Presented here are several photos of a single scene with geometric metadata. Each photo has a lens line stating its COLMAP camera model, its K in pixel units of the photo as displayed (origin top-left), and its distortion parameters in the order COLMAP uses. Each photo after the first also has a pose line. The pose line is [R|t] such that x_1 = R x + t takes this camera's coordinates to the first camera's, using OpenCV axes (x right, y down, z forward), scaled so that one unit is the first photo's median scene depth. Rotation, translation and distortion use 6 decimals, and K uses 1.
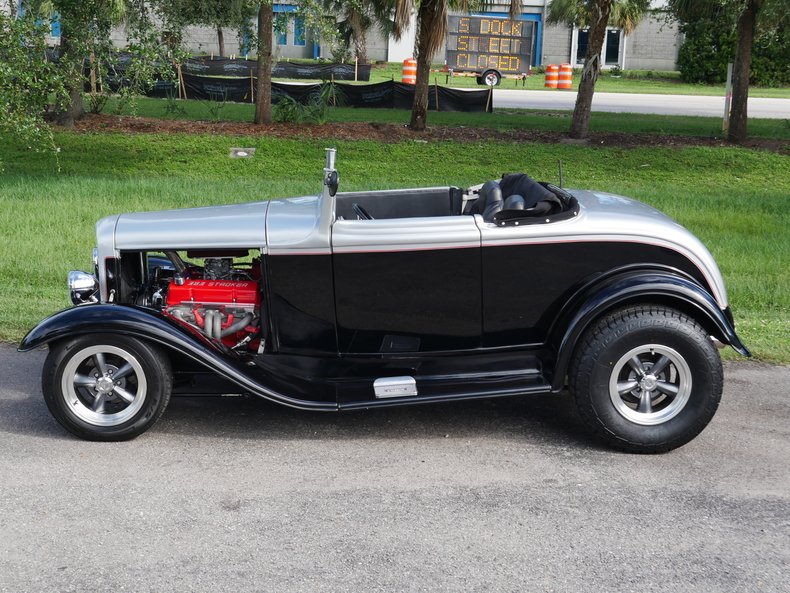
lens RADIAL K [[1277.8, 0, 395.0], [0, 1277.8, 296.5], [0, 0, 1]] dist [0.007644, 0.062545]
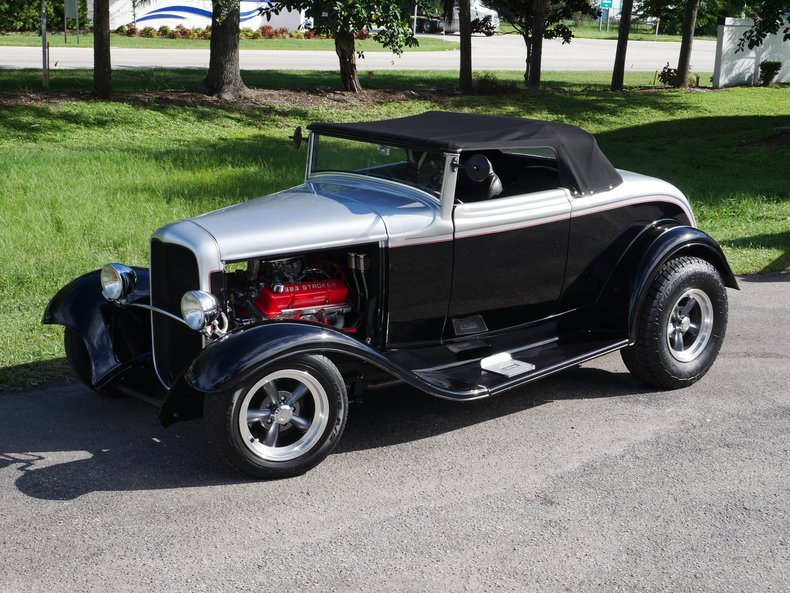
lens RADIAL K [[1342.7, 0, 395.0], [0, 1342.7, 296.5], [0, 0, 1]] dist [0.010927, -0.008547]
pose [[0.788272, -0.129775, 0.601487, -0.708685], [0.108196, 0.991509, 0.072131, -0.069191], [-0.605740, 0.008220, 0.795620, 0.209839]]
